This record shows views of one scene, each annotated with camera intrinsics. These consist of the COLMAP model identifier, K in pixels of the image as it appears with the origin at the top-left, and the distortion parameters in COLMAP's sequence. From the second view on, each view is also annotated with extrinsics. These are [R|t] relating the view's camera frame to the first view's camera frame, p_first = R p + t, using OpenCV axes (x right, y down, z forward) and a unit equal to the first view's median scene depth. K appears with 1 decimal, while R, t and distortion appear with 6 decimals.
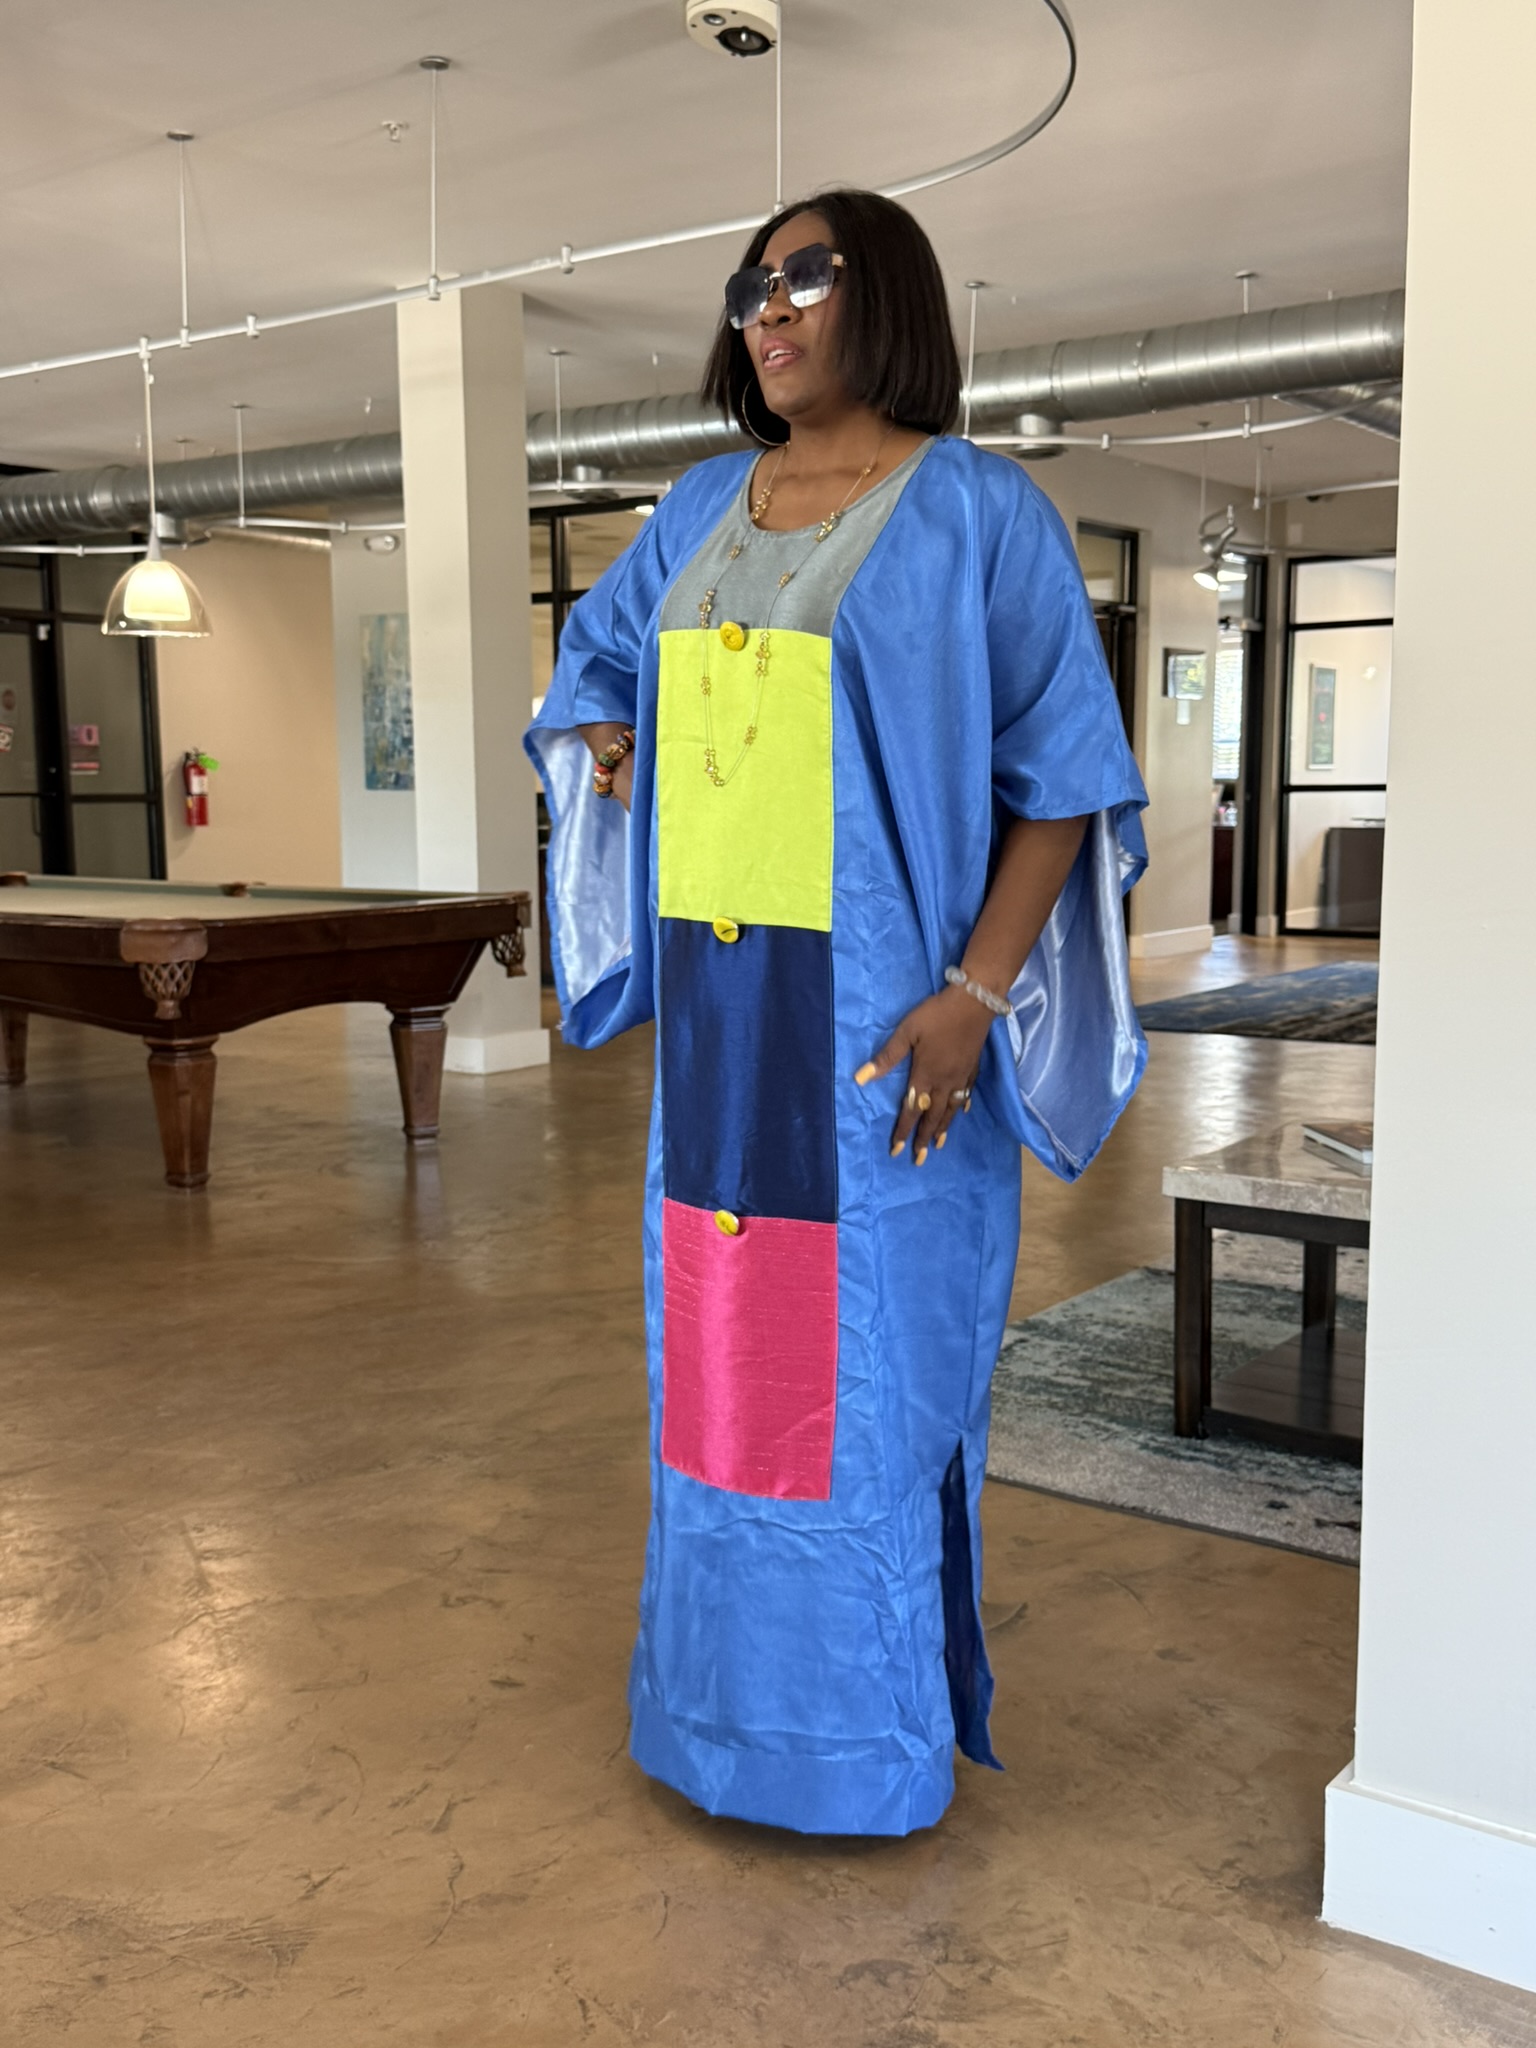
lens RADIAL K [[2040.9, 0, 752.3], [0, 2040.9, 1031.0], [0, 0, 1]] dist [0.184112, -0.440951]
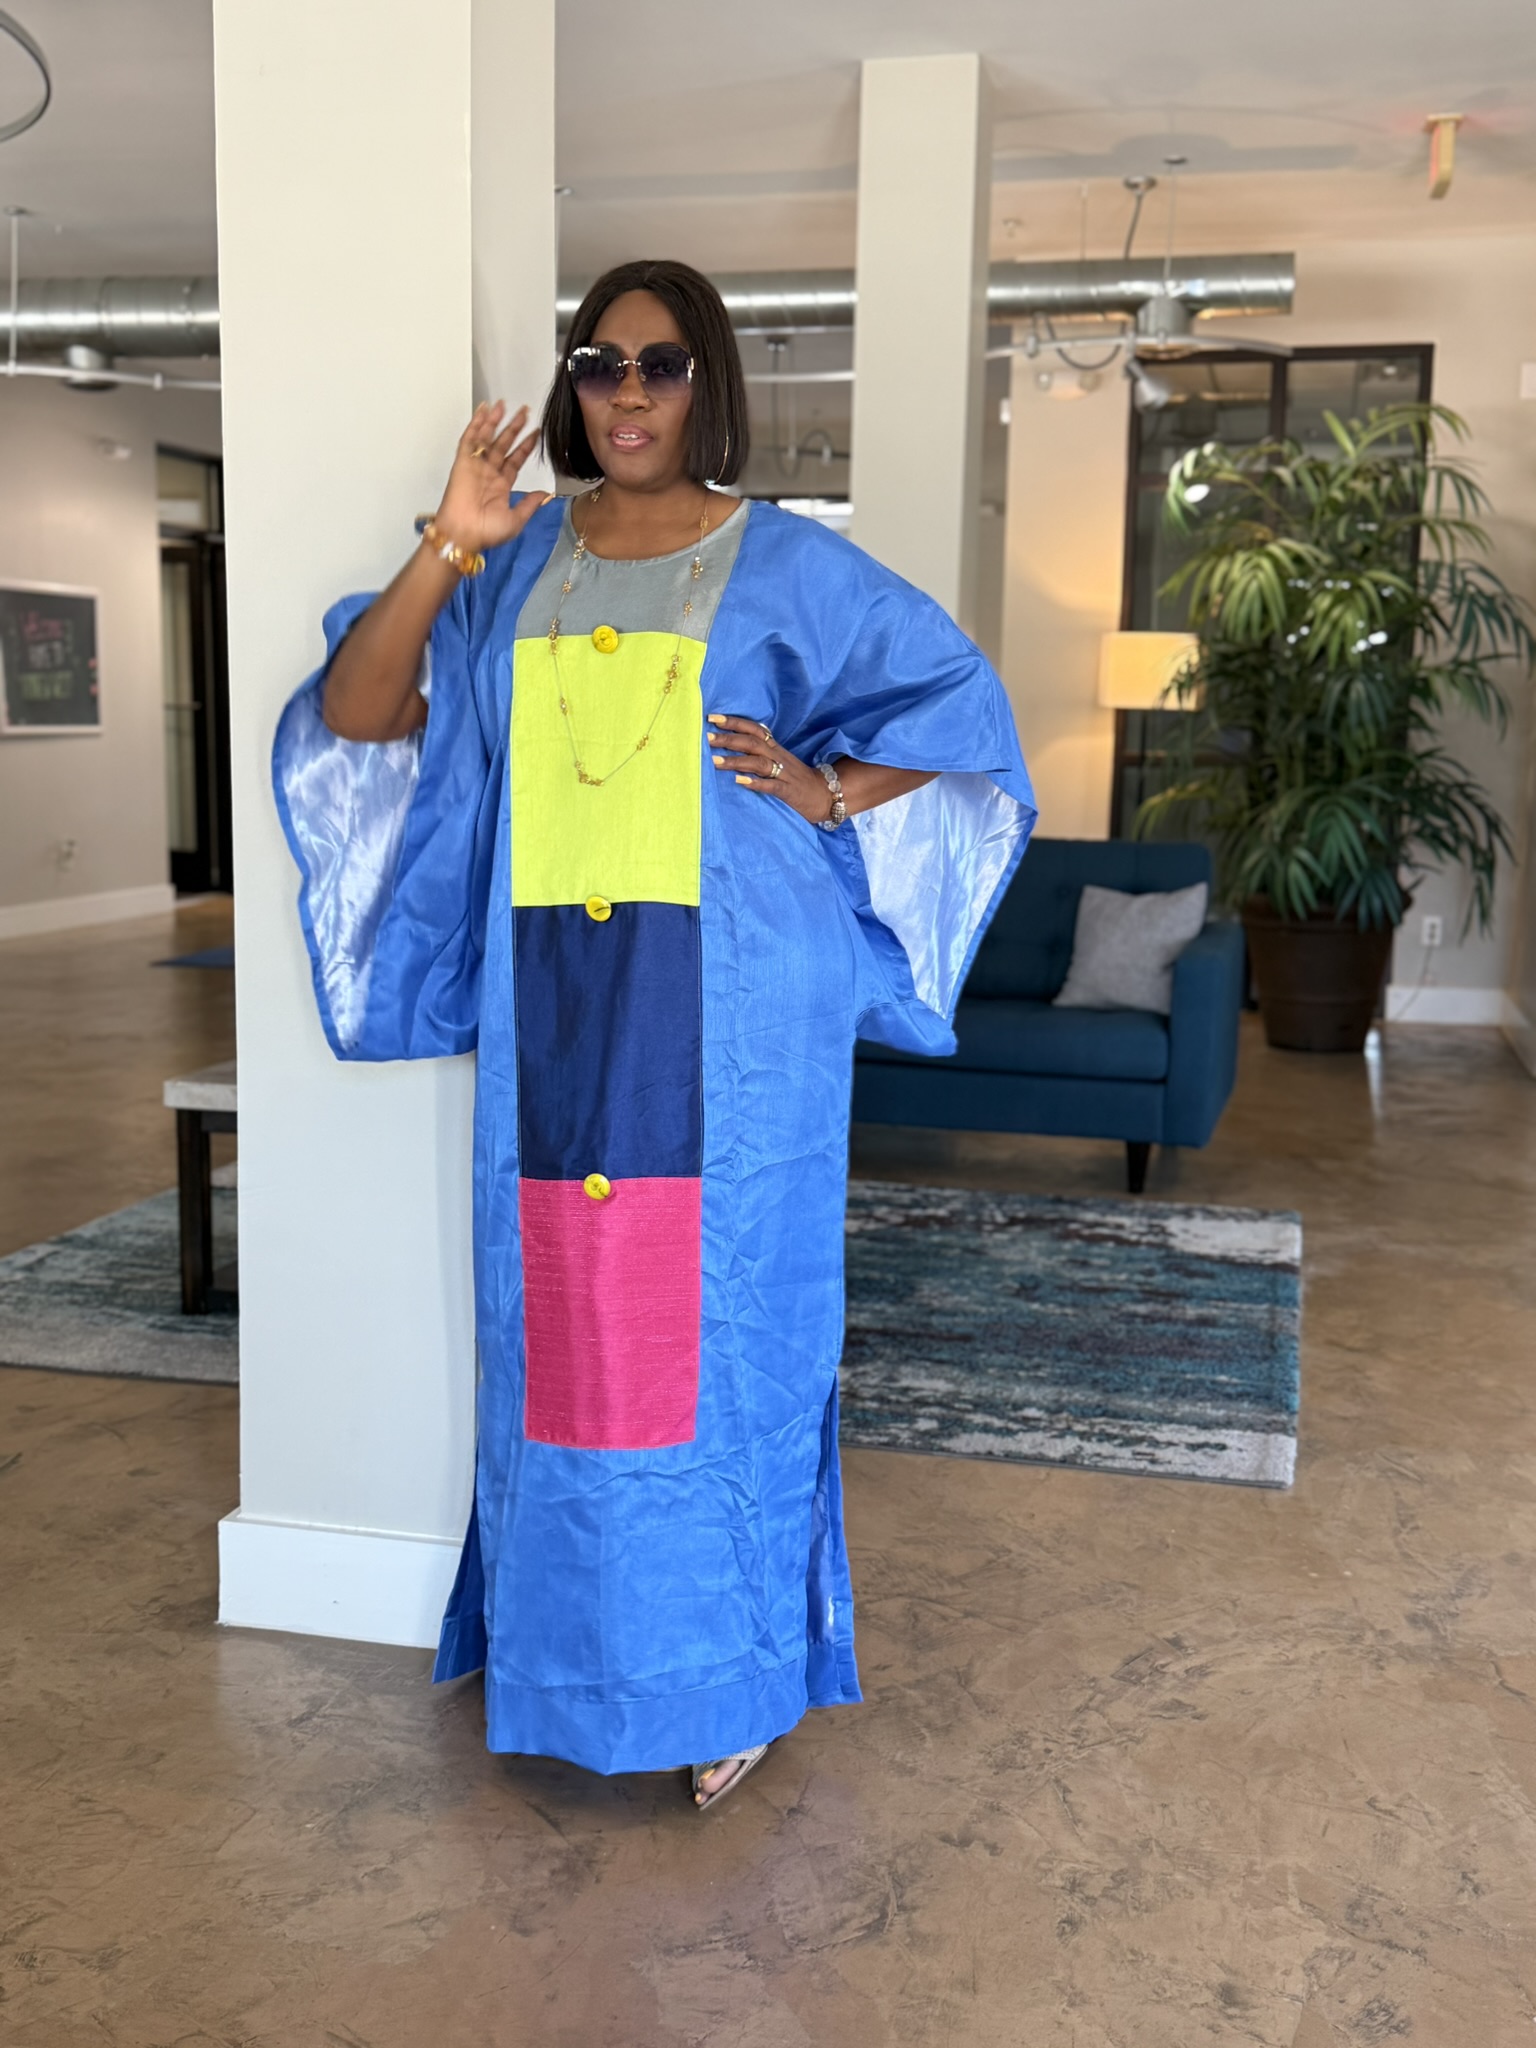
lens RADIAL K [[2189.5, 0, 771.5], [0, 2189.5, 1019.2], [0, 0, 1]] dist [0.147424, -0.326020]
pose [[0.921459, -0.035376, 0.386862, 0.034434], [0.027005, 0.999269, 0.027053, 0.006795], [-0.387537, -0.014481, 0.921741, -0.239521]]
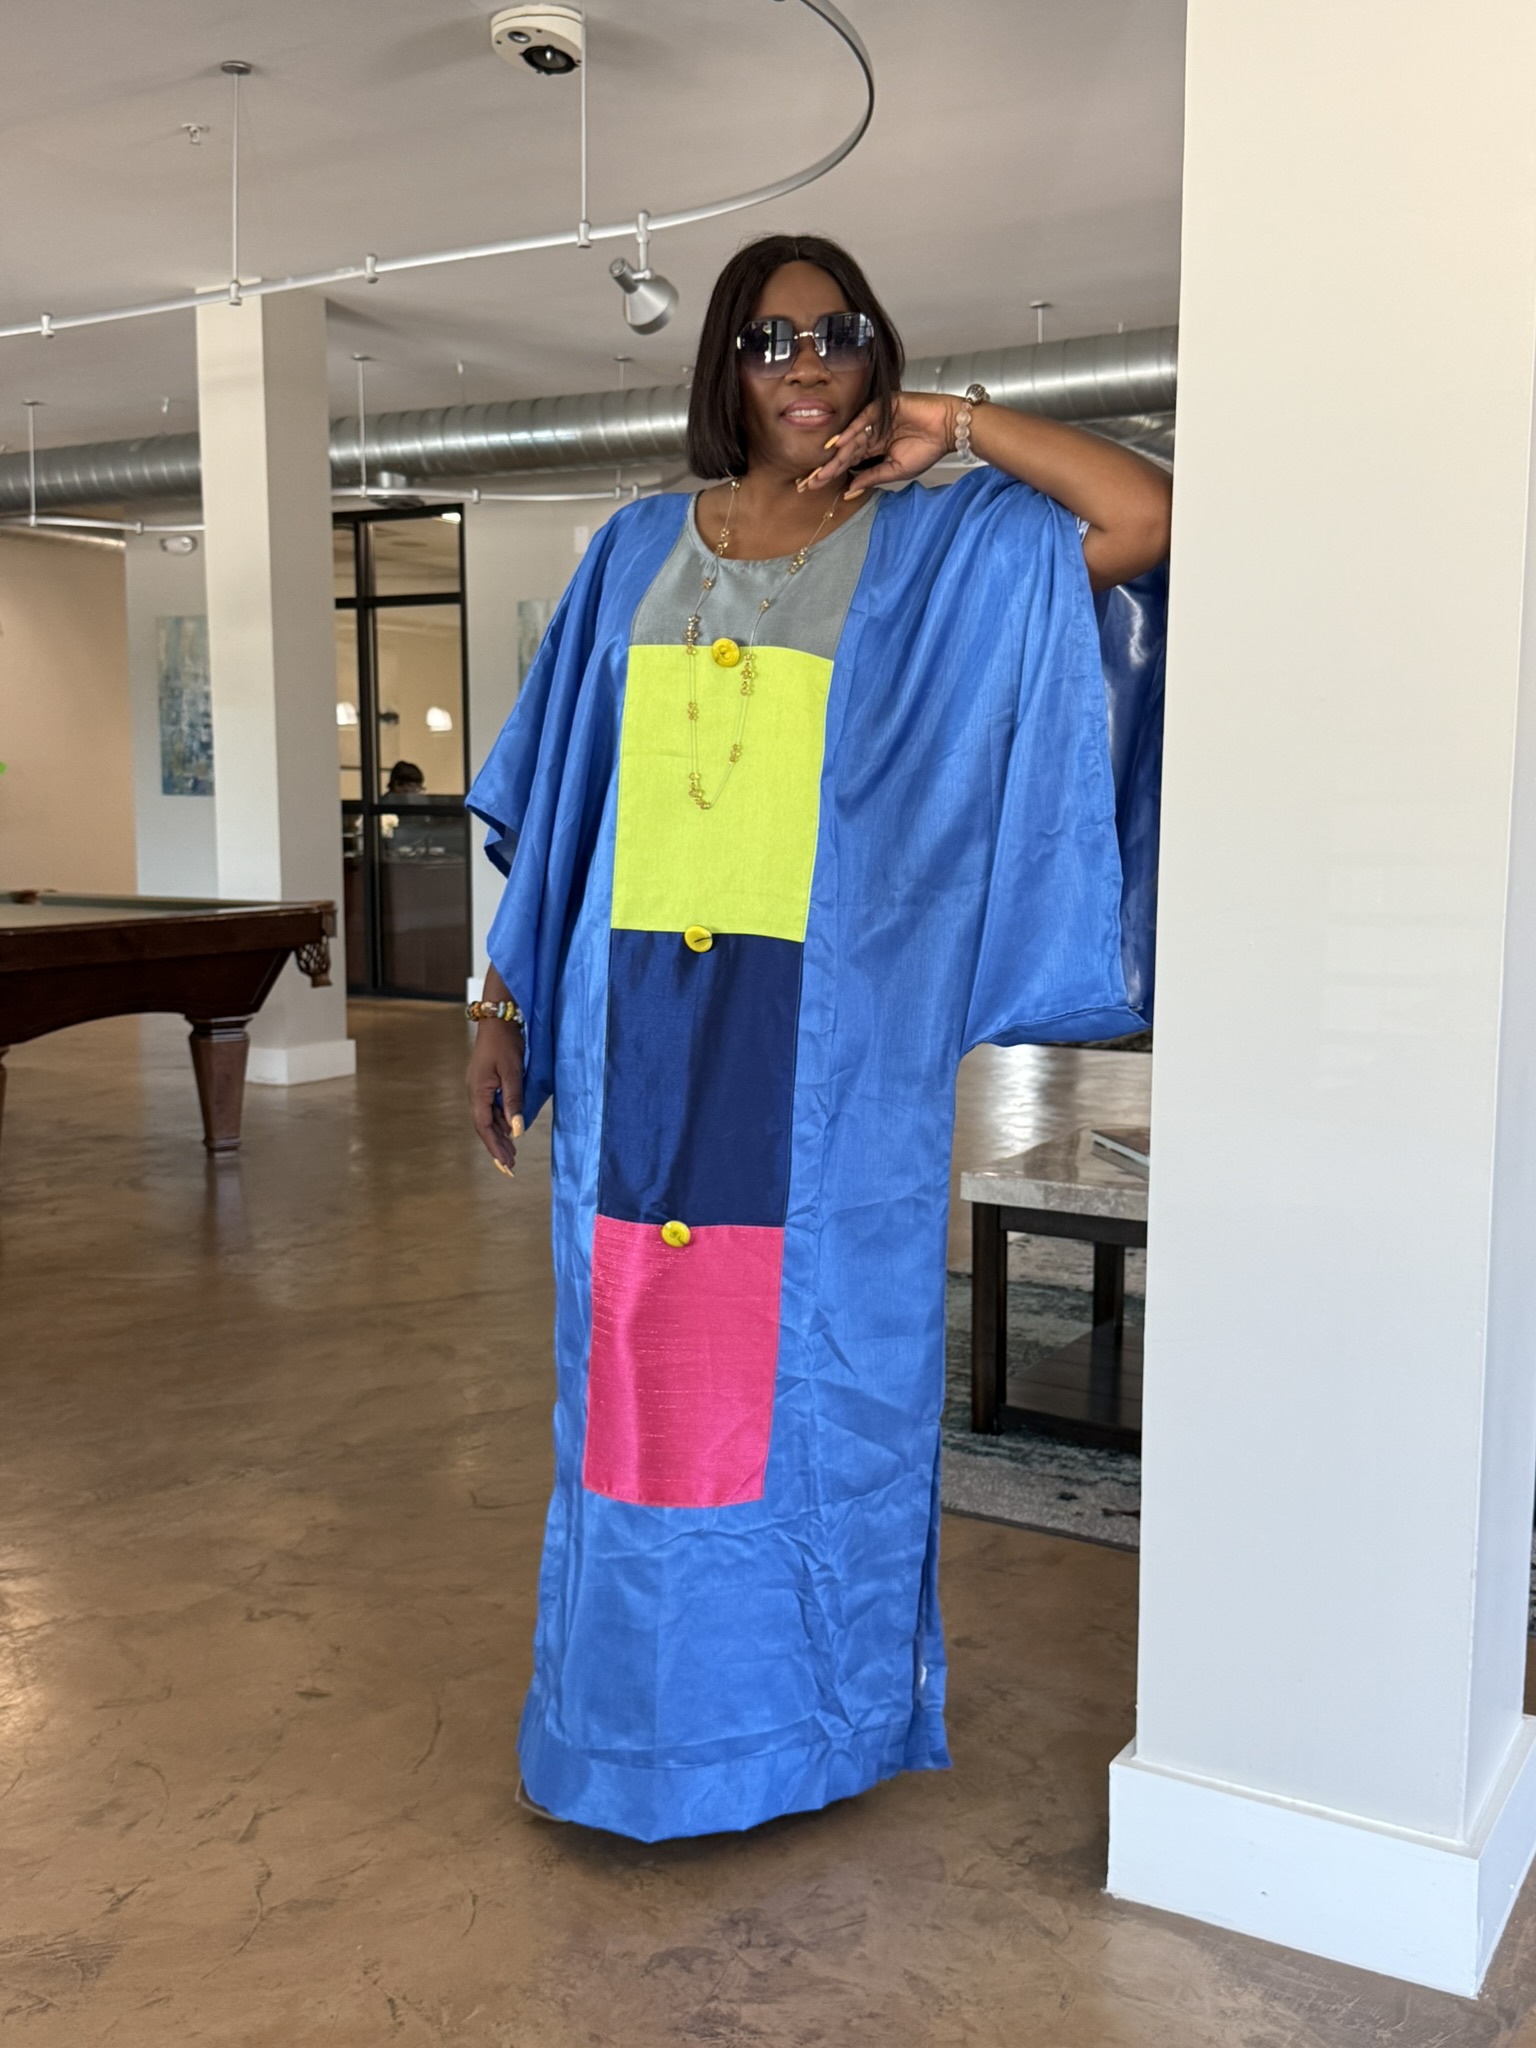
lens RADIAL K [[2036.9, 0, 759.8], [0, 2036.9, 1037.2], [0, 0, 1]] dist [0.184499, -0.461548]
pose [[0.995348, -0.001645, 0.096335, 0.000269], [0.001798, 0.999997, -0.001509, -0.000479], [-0.096332, 0.001676, 0.995348, -0.012110]]
